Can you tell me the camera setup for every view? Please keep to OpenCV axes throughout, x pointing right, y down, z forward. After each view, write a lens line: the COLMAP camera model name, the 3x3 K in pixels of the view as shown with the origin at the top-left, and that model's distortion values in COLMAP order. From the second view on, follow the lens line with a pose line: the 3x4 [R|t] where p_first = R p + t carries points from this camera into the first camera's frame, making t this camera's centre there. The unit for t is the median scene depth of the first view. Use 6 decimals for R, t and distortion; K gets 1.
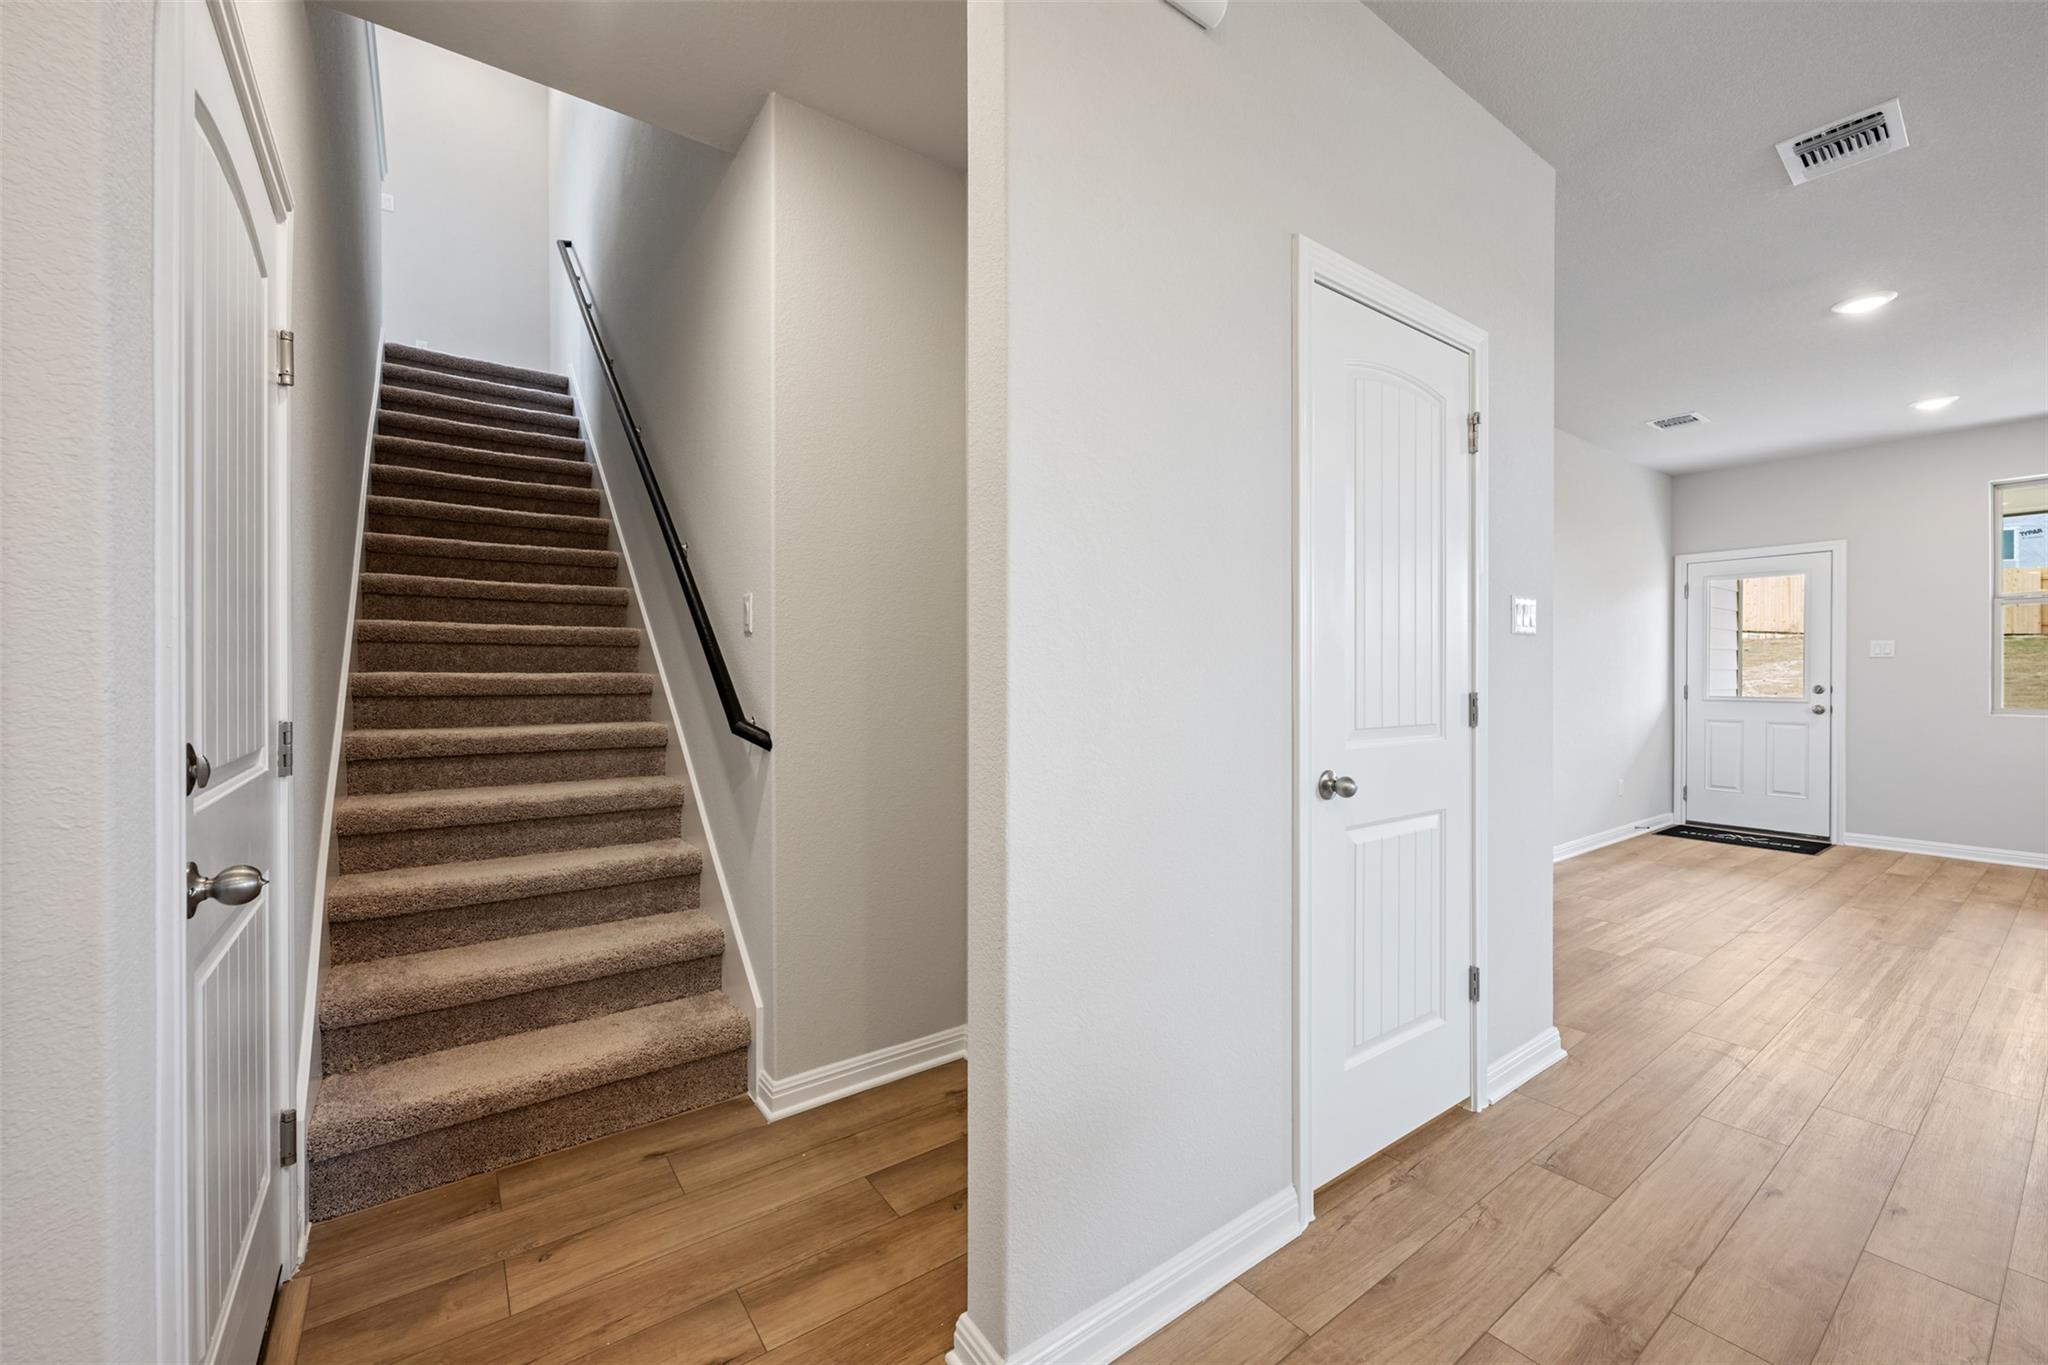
lens RADIAL K [[807.4, 0, 1022.6], [0, 807.4, 680.2], [0, 0, 1]] dist [-0.000487, -0.000801]
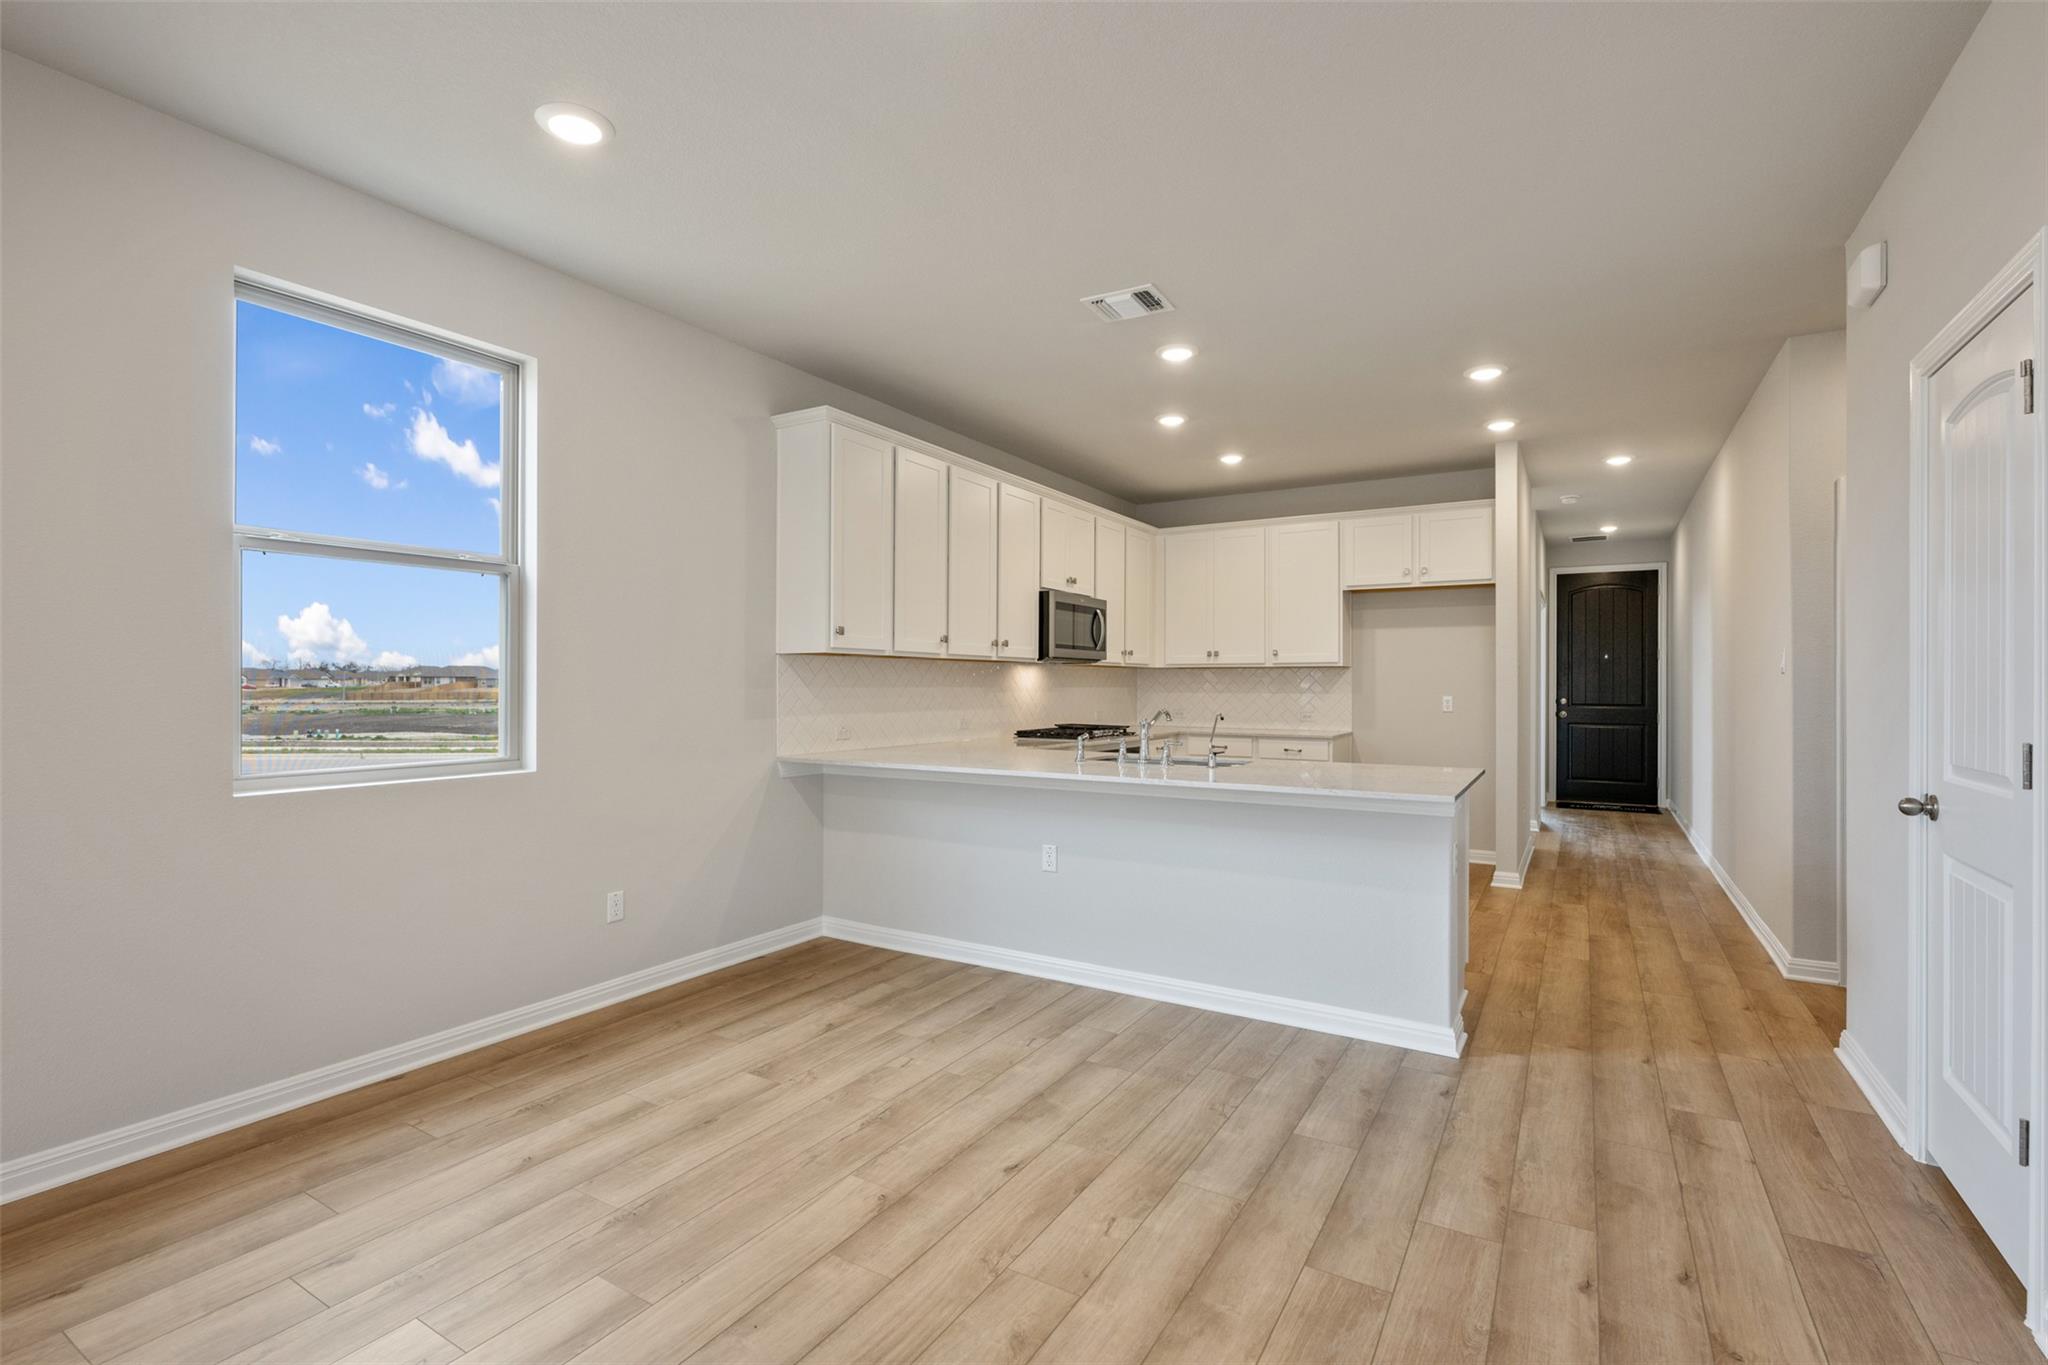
lens RADIAL K [[916.0, 0, 1019.7], [0, 916.0, 677.6], [0, 0, 1]] dist [-0.003589, 0.000870]
pose [[-0.925210, -0.006973, -0.379392, 1.630253], [-0.007325, 0.999973, -0.000515, -0.037955], [0.379385, 0.002302, -0.925236, 1.341778]]
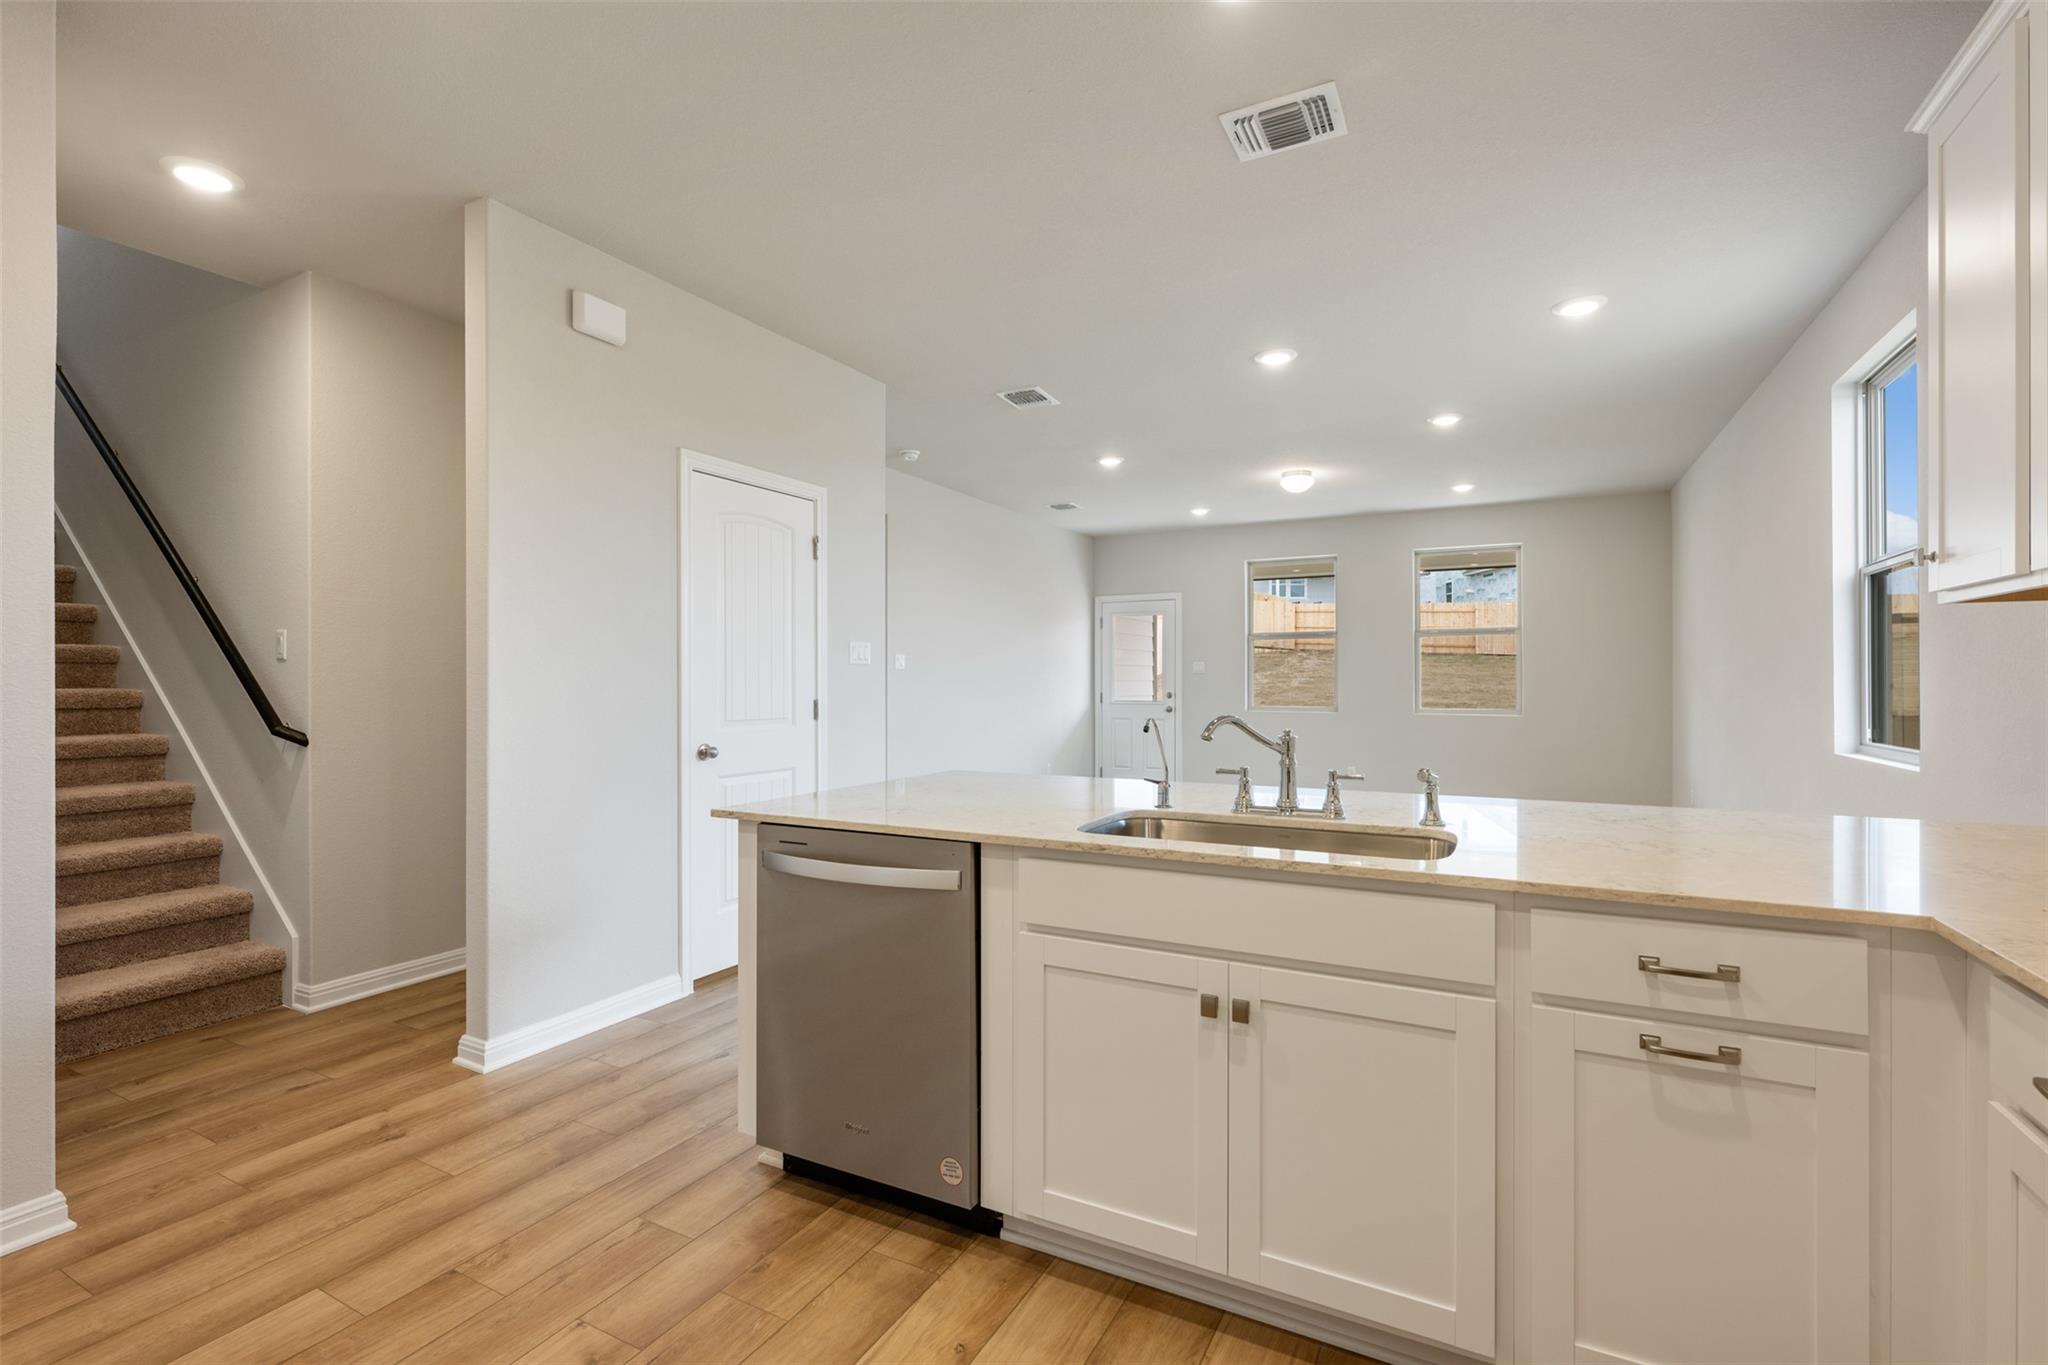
lens RADIAL K [[916.0, 0, 1021.9], [0, 916.0, 683.2], [0, 0, 1]] dist [-0.003589, 0.000870]
pose [[0.901538, -0.001376, 0.432698, 0.106910], [0.004000, 0.999979, -0.005154, -0.007295], [-0.432682, 0.006377, 0.901524, -0.887365]]
